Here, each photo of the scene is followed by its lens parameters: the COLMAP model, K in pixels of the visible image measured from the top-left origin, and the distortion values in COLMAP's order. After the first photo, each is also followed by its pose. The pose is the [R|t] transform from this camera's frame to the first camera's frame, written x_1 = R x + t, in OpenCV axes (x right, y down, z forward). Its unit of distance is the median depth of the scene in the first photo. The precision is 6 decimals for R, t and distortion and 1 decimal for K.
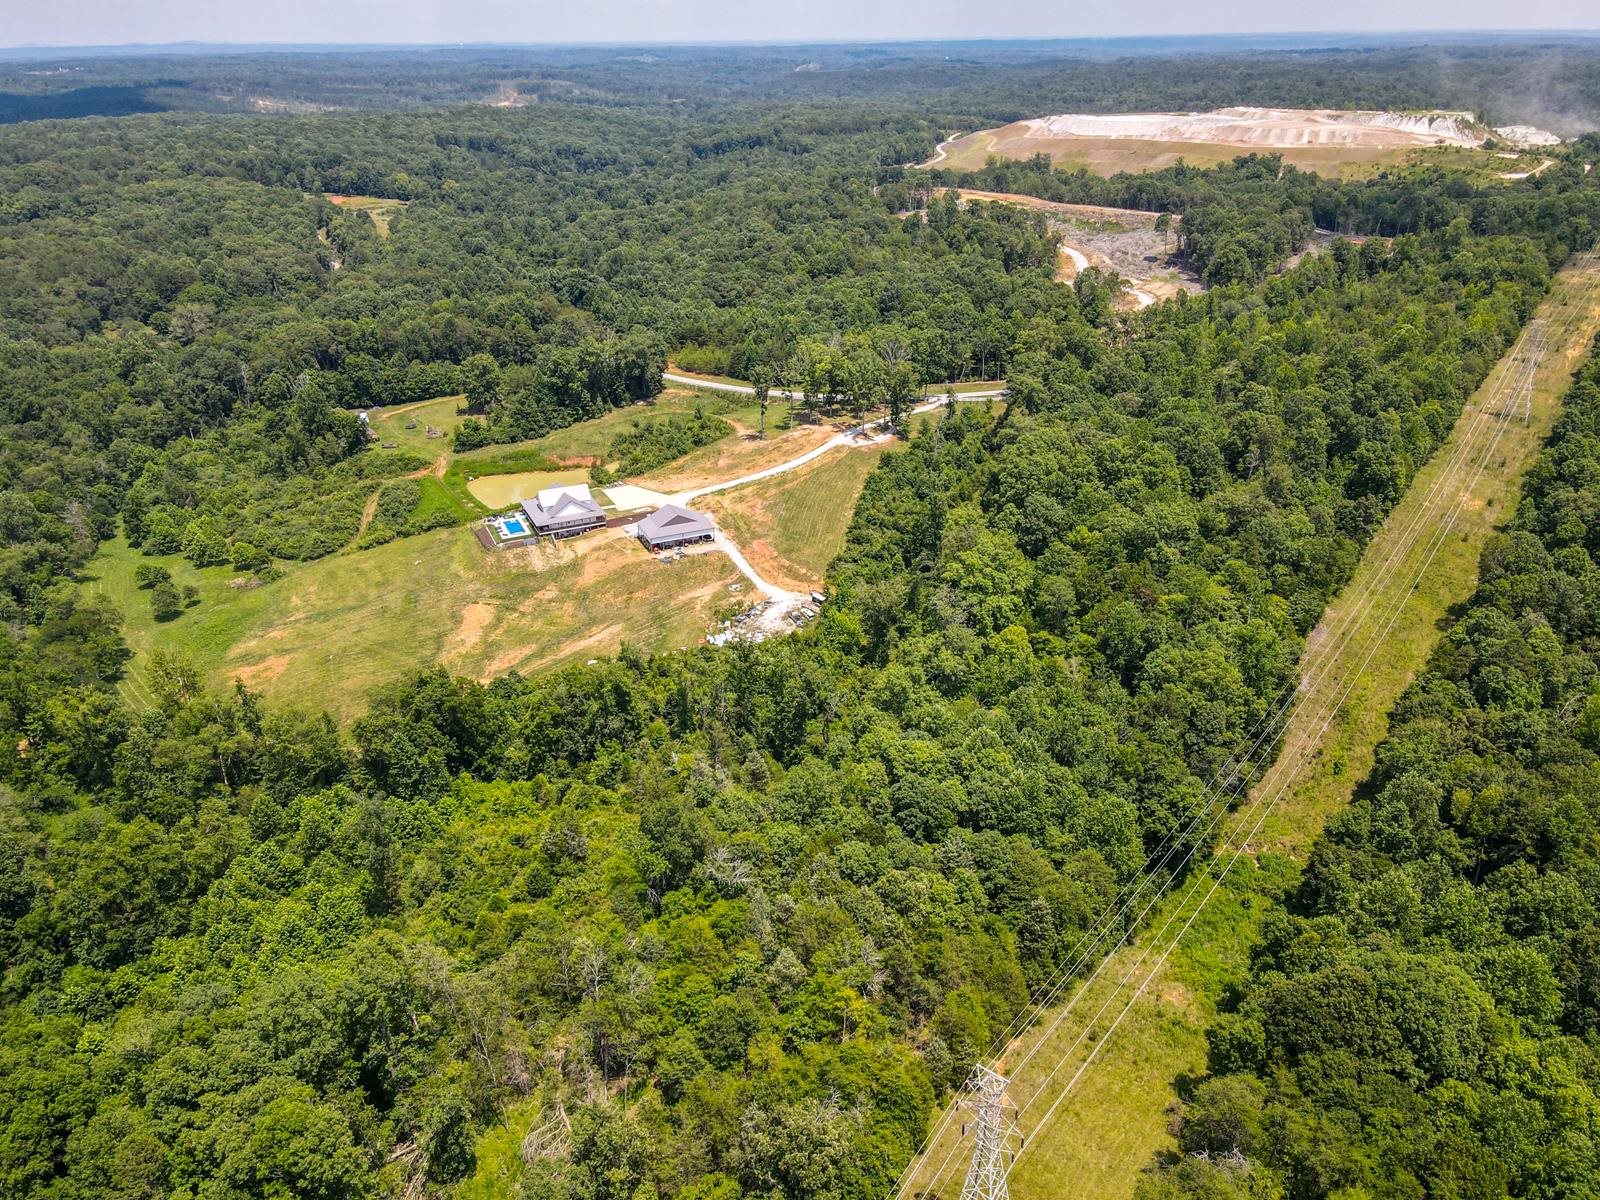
lens RADIAL K [[1178.6, 0, 805.0], [0, 1178.6, 604.3], [0, 0, 1]] dist [-0.000603, 0.023740]
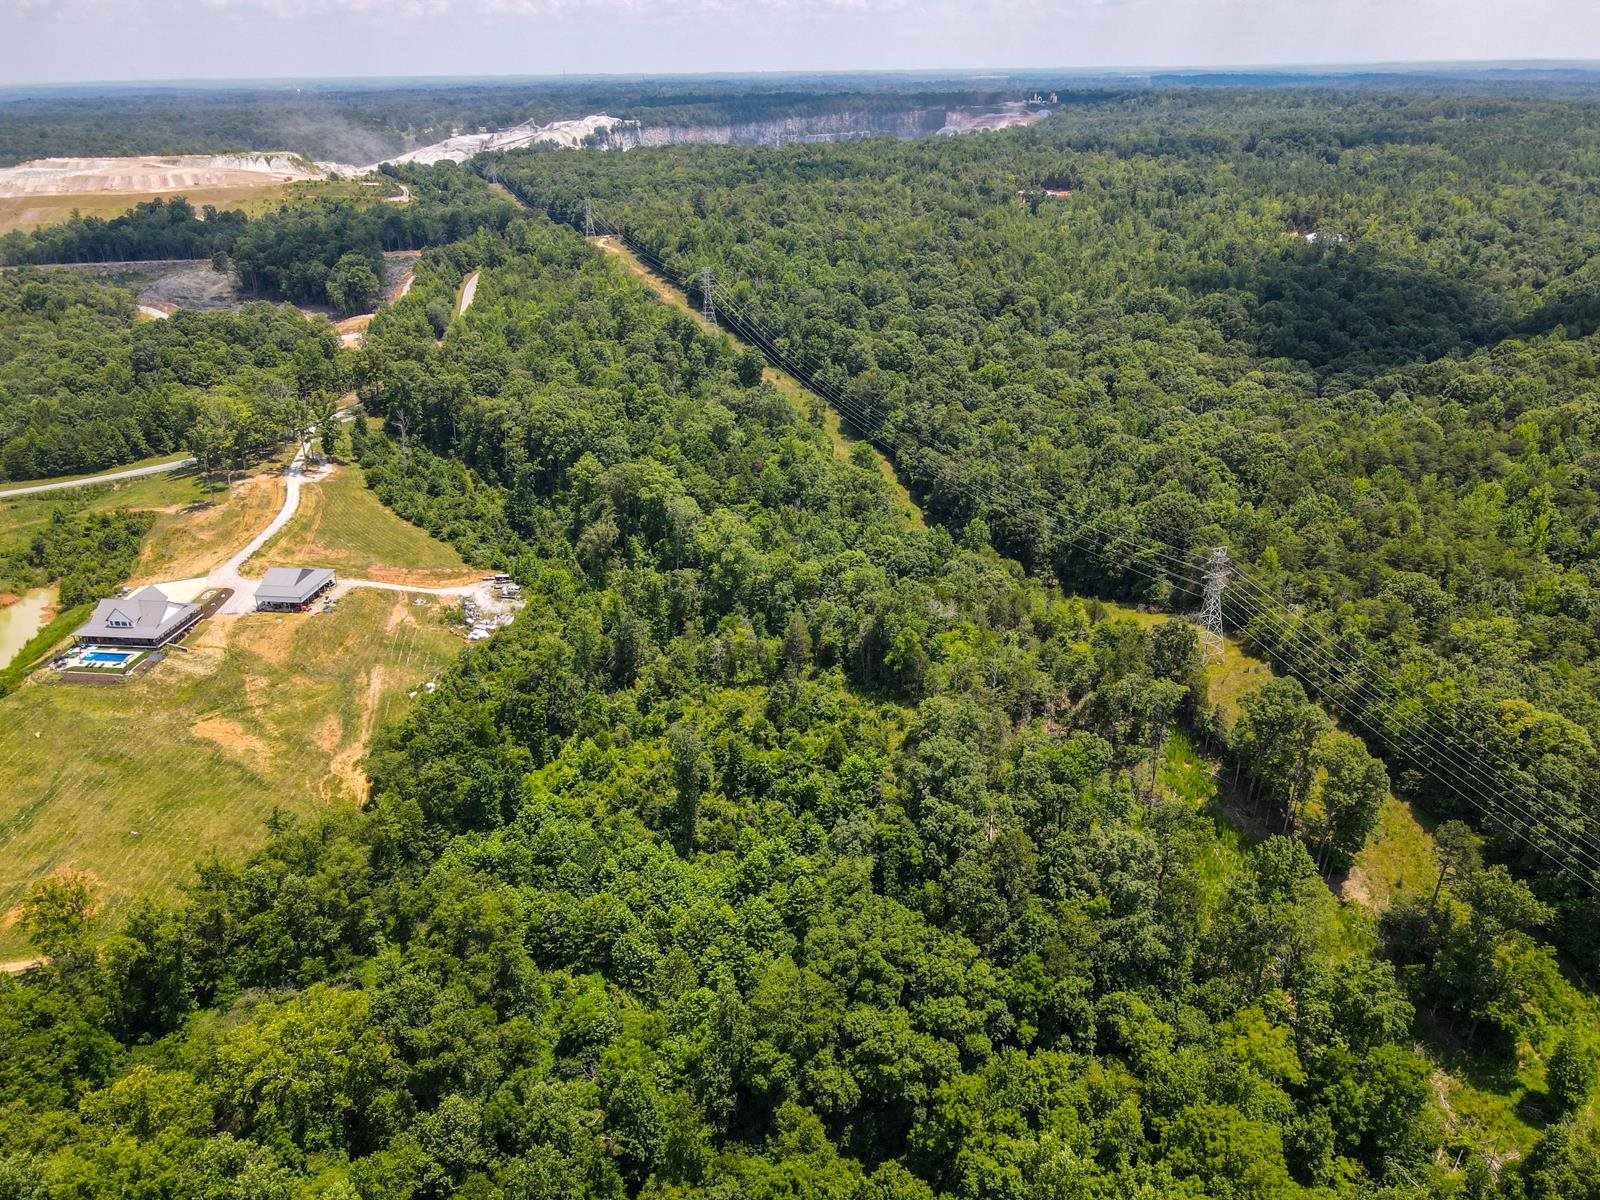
lens RADIAL K [[1185.2, 0, 807.0], [0, 1185.2, 598.9], [0, 0, 1]] dist [-0.005468, 0.030775]
pose [[0.511158, -0.348576, 0.785628, -0.549675], [0.380849, 0.911290, 0.156537, -0.039261], [-0.770501, 0.219191, 0.598568, 0.087014]]
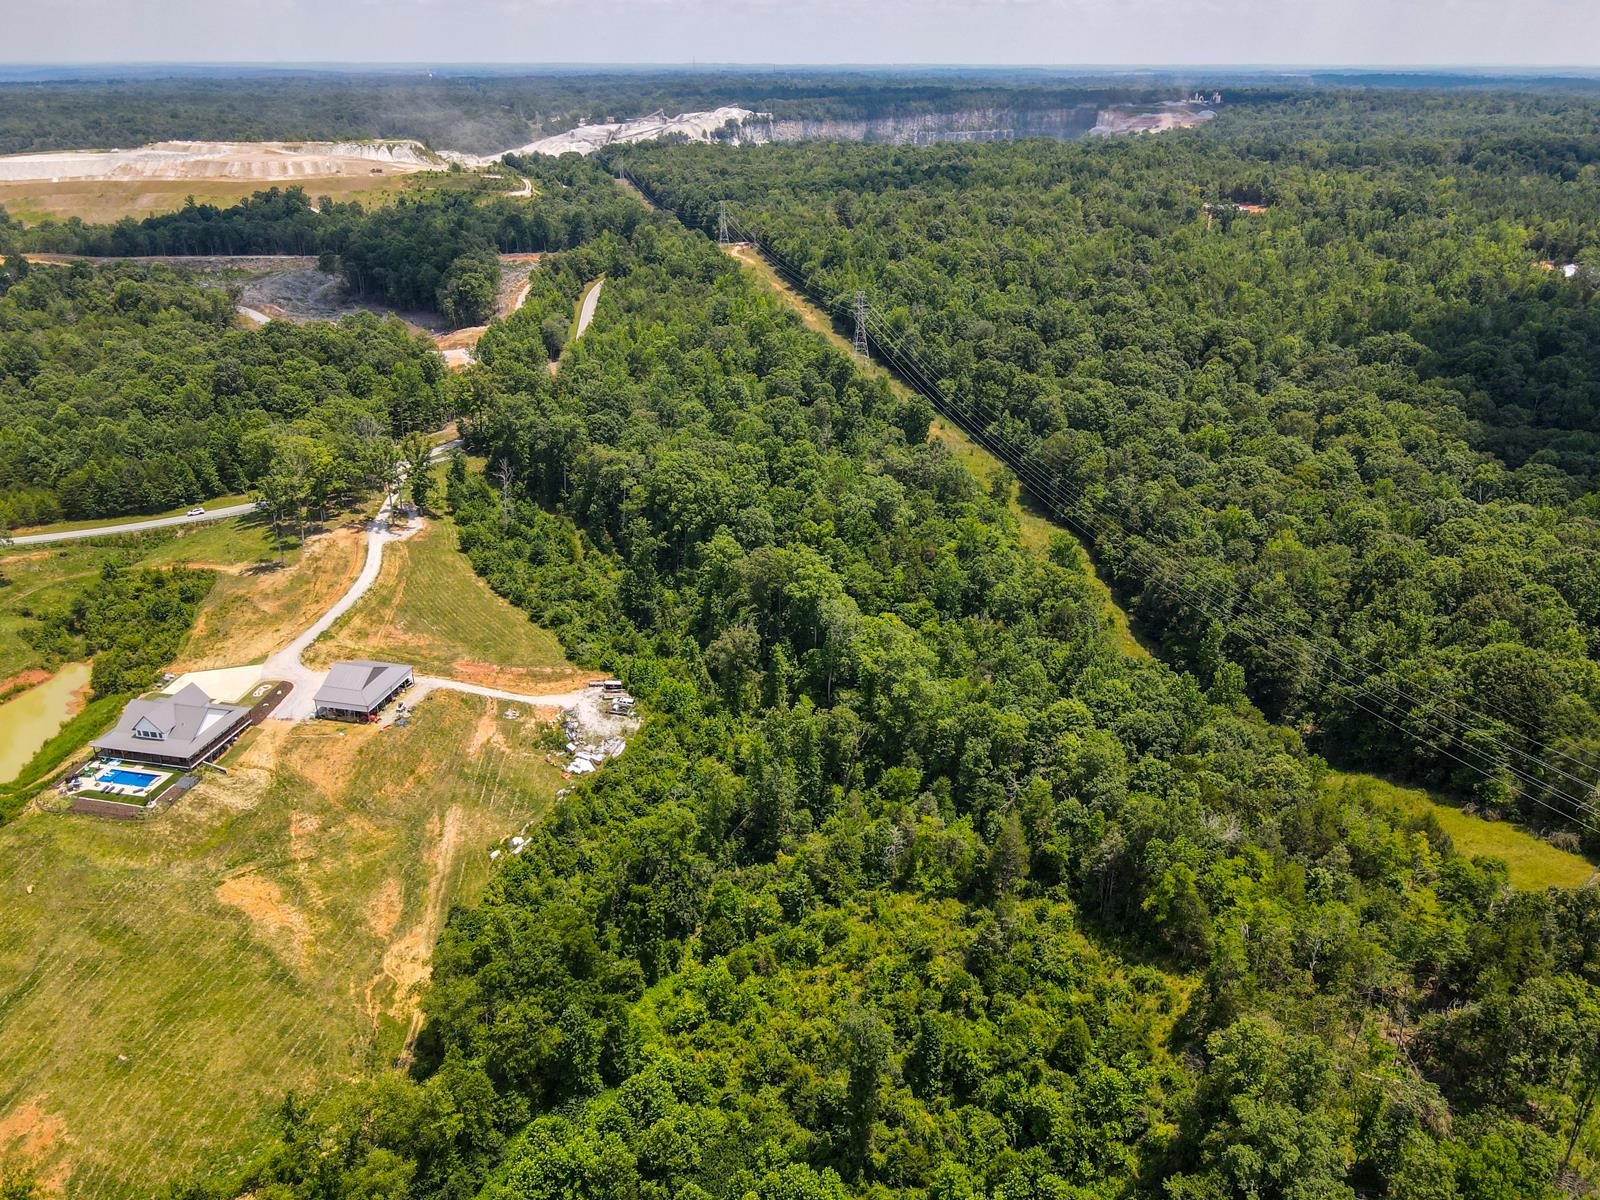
lens RADIAL K [[1204.7, 0, 803.7], [0, 1204.7, 599.5], [0, 0, 1]] dist [-0.001812, 0.031643]
pose [[0.594892, -0.317626, 0.738388, -0.424780], [0.341621, 0.931430, 0.125435, -0.099241], [-0.727598, 0.177629, 0.662608, 0.206112]]
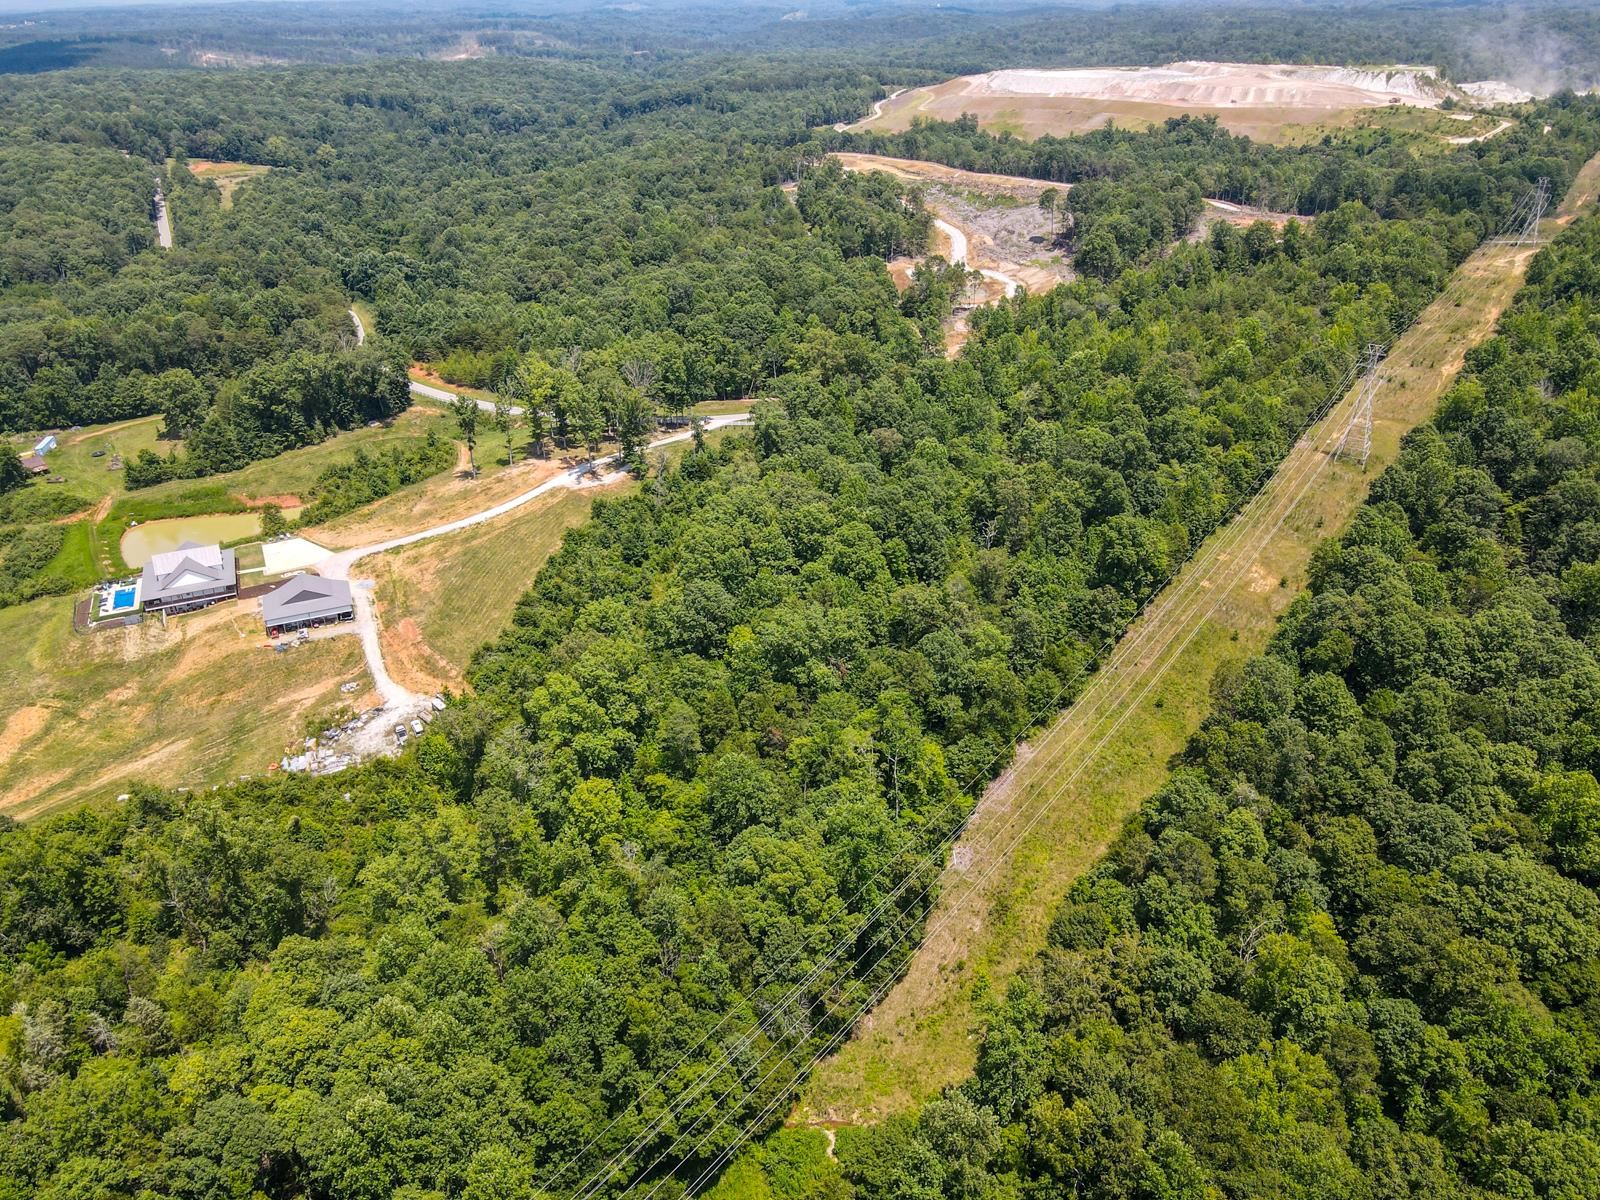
lens RADIAL K [[1185.2, 0, 807.0], [0, 1185.2, 598.9], [0, 0, 1]] dist [-0.005468, 0.030775]
pose [[0.999966, -0.000146, -0.008195, 0.203962], [0.000399, 0.999524, 0.030853, -0.077825], [0.008187, -0.030855, 0.999490, 0.148741]]
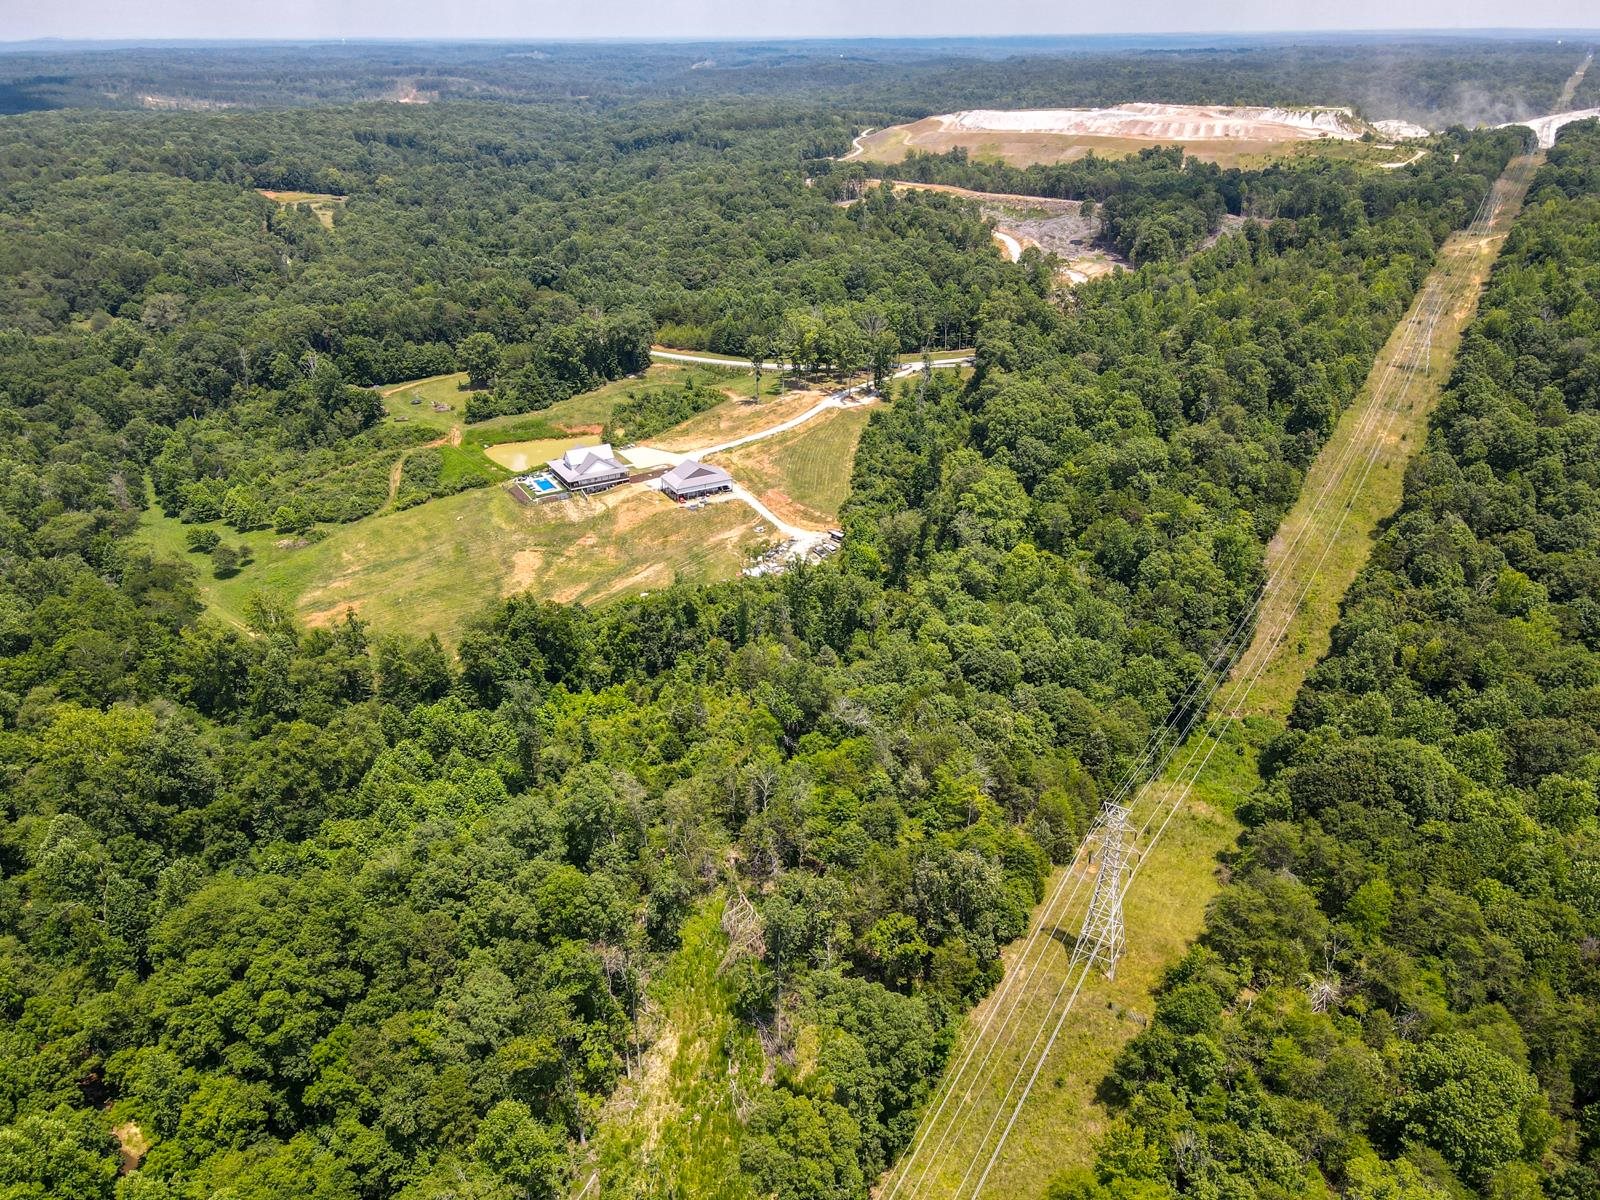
lens RADIAL K [[1178.6, 0, 805.0], [0, 1178.6, 604.3], [0, 0, 1]] dist [-0.000603, 0.023740]
pose [[0.996189, -0.034598, 0.080065, -0.084255], [0.034483, 0.999401, 0.002824, 0.042852], [-0.080115, -0.000052, 0.996786, -0.089060]]
